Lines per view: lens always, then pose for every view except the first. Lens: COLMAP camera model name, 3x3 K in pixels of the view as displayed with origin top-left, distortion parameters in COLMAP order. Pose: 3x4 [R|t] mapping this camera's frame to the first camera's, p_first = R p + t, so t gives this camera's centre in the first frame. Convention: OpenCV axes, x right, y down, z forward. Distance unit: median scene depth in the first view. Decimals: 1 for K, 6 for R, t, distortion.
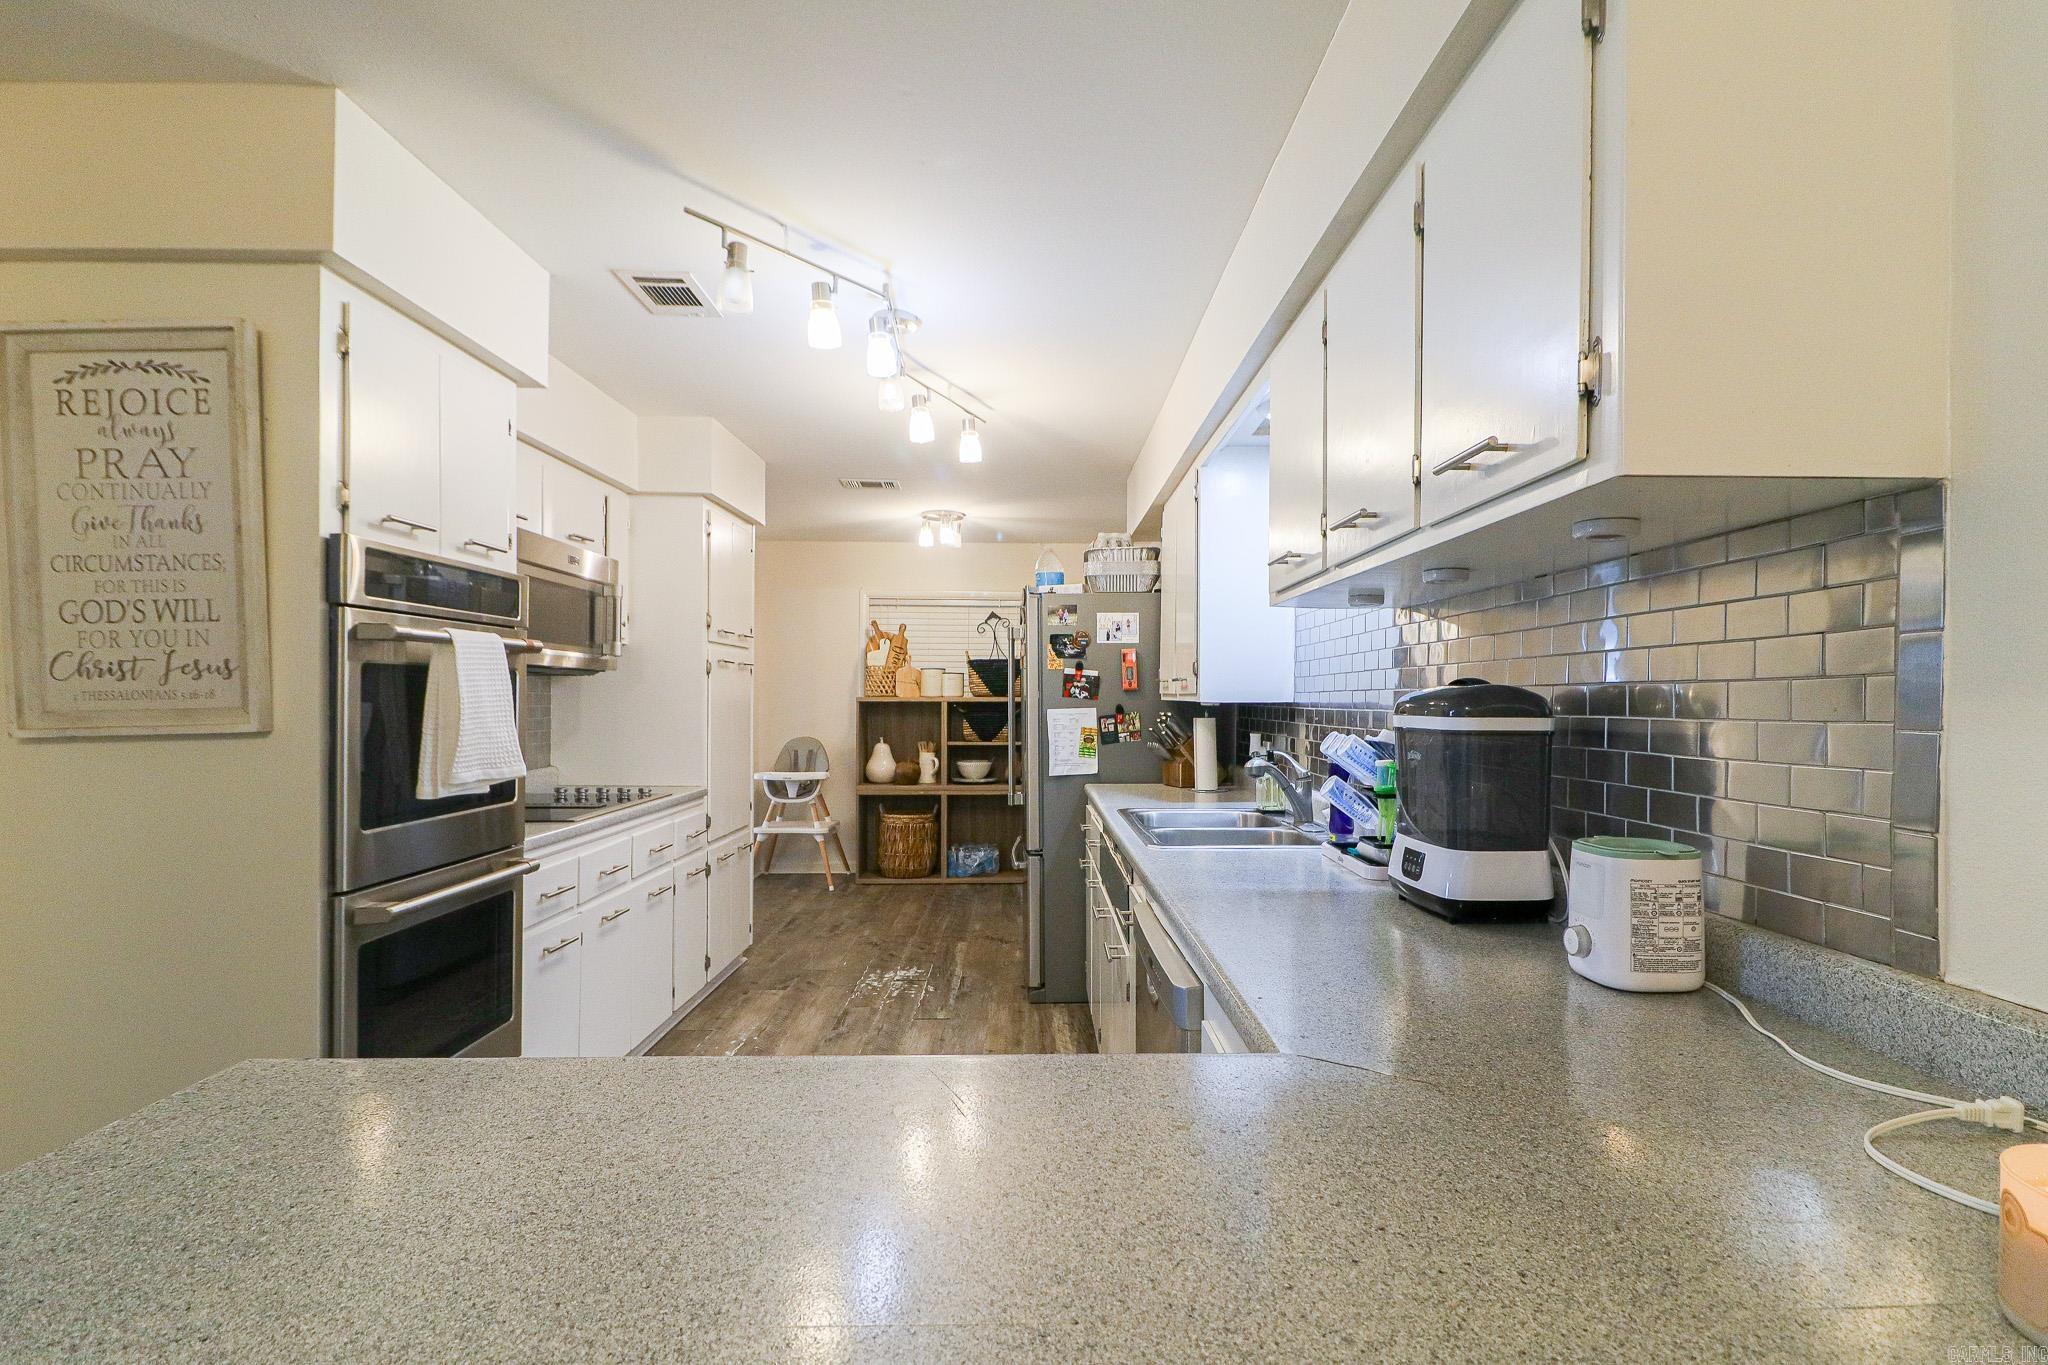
lens RADIAL K [[958.9, 0, 1042.6], [0, 958.9, 677.8], [0, 0, 1]] dist [-0.001933, -0.006901]
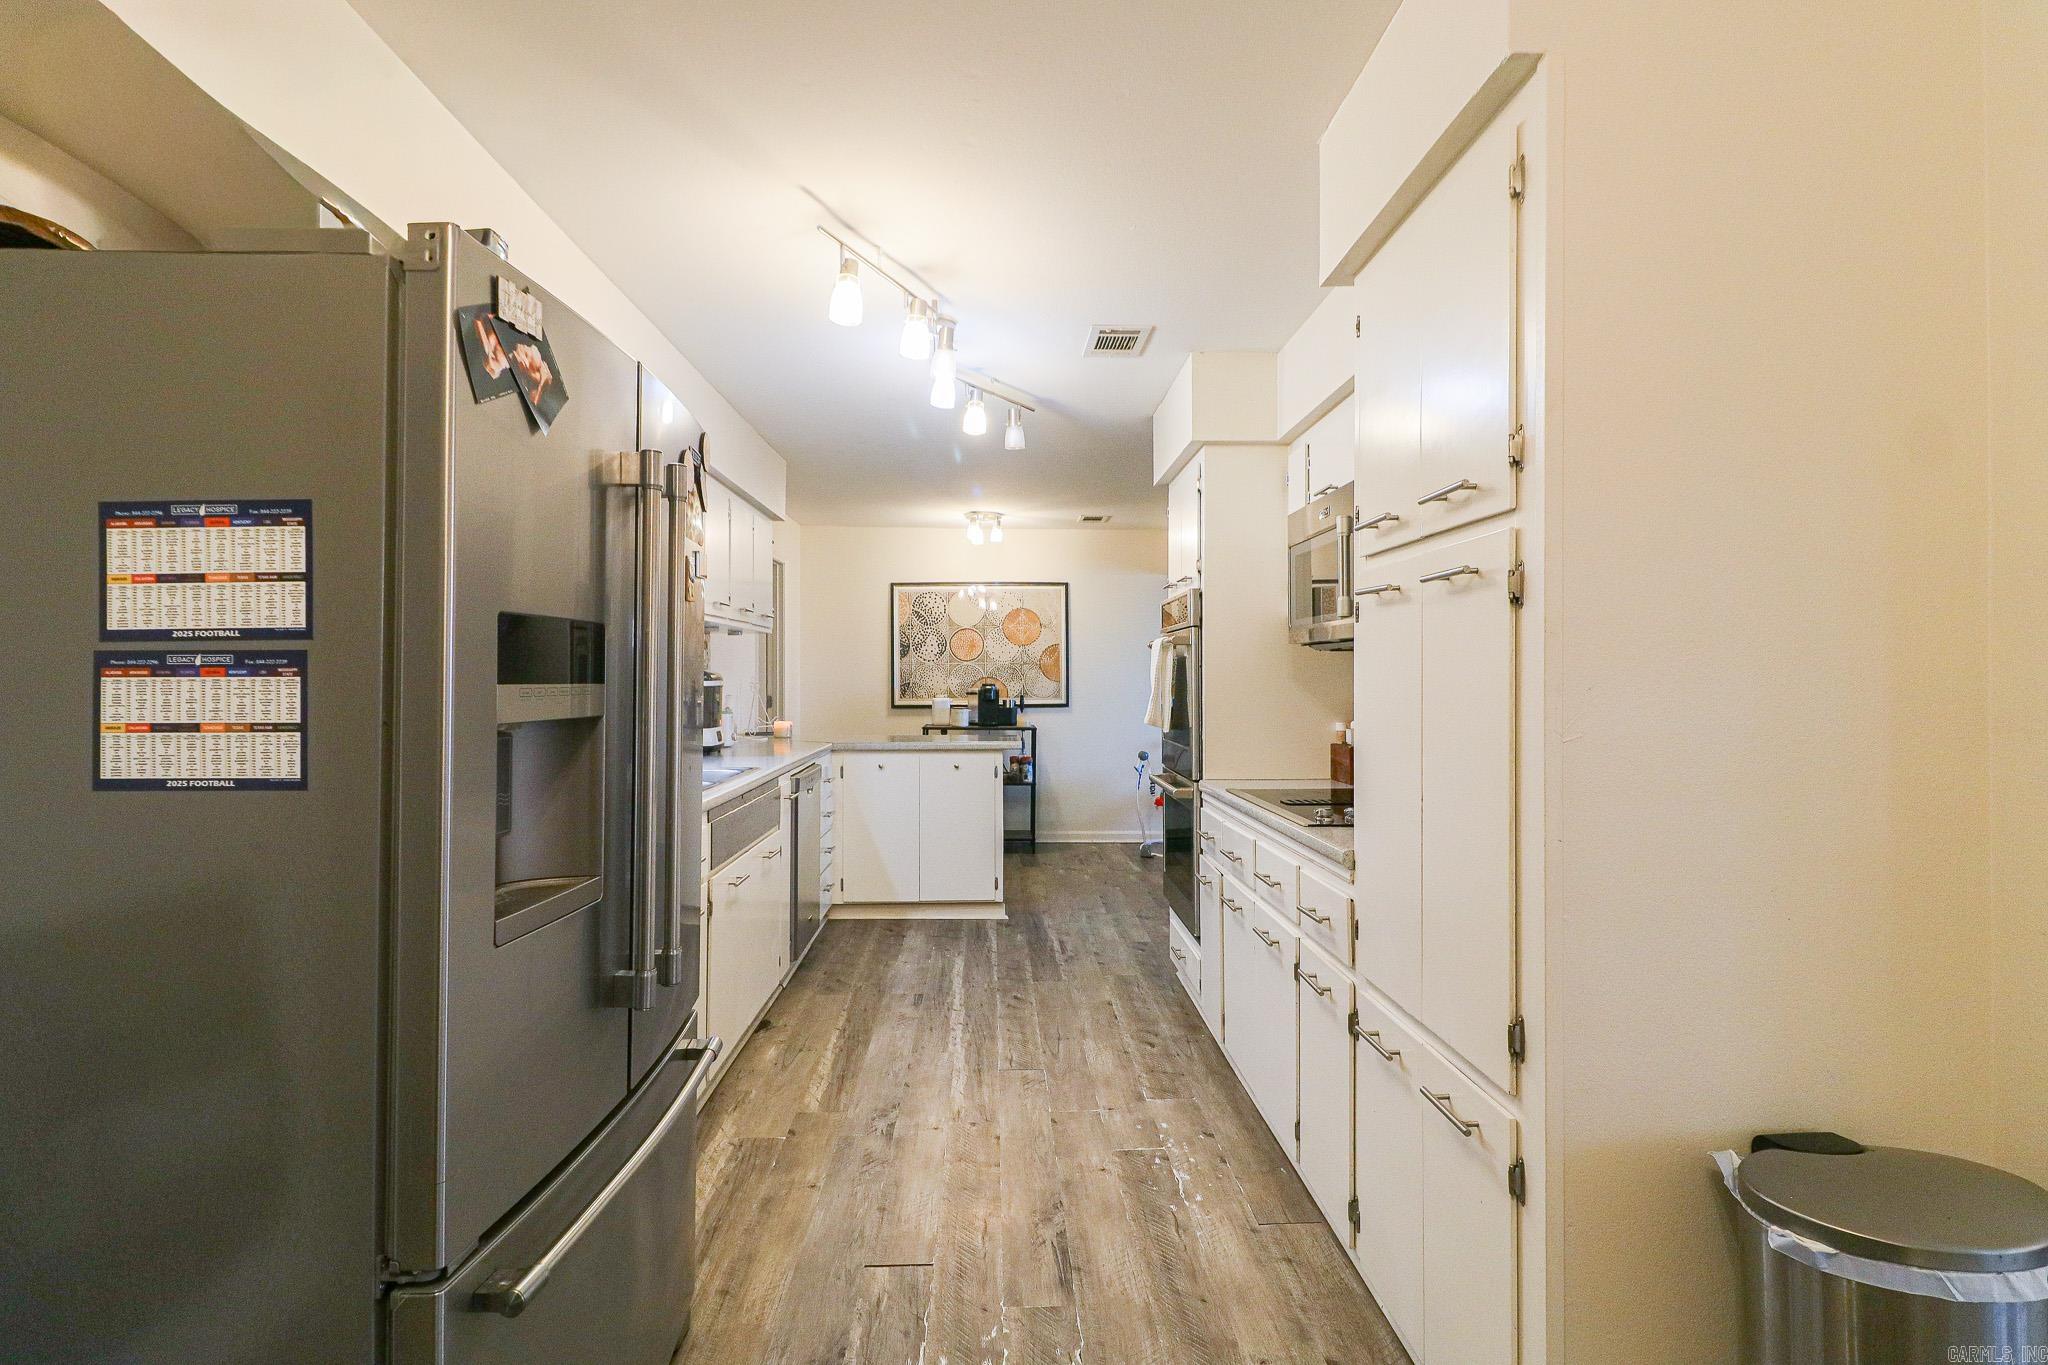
lens RADIAL K [[958.9, 0, 1042.6], [0, 958.9, 677.8], [0, 0, 1]] dist [-0.001933, -0.006901]
pose [[-0.999308, -0.006106, -0.036683, -0.174980], [-0.005708, 0.999924, -0.010947, 0.025885], [0.036747, -0.010730, -0.999267, 1.547889]]
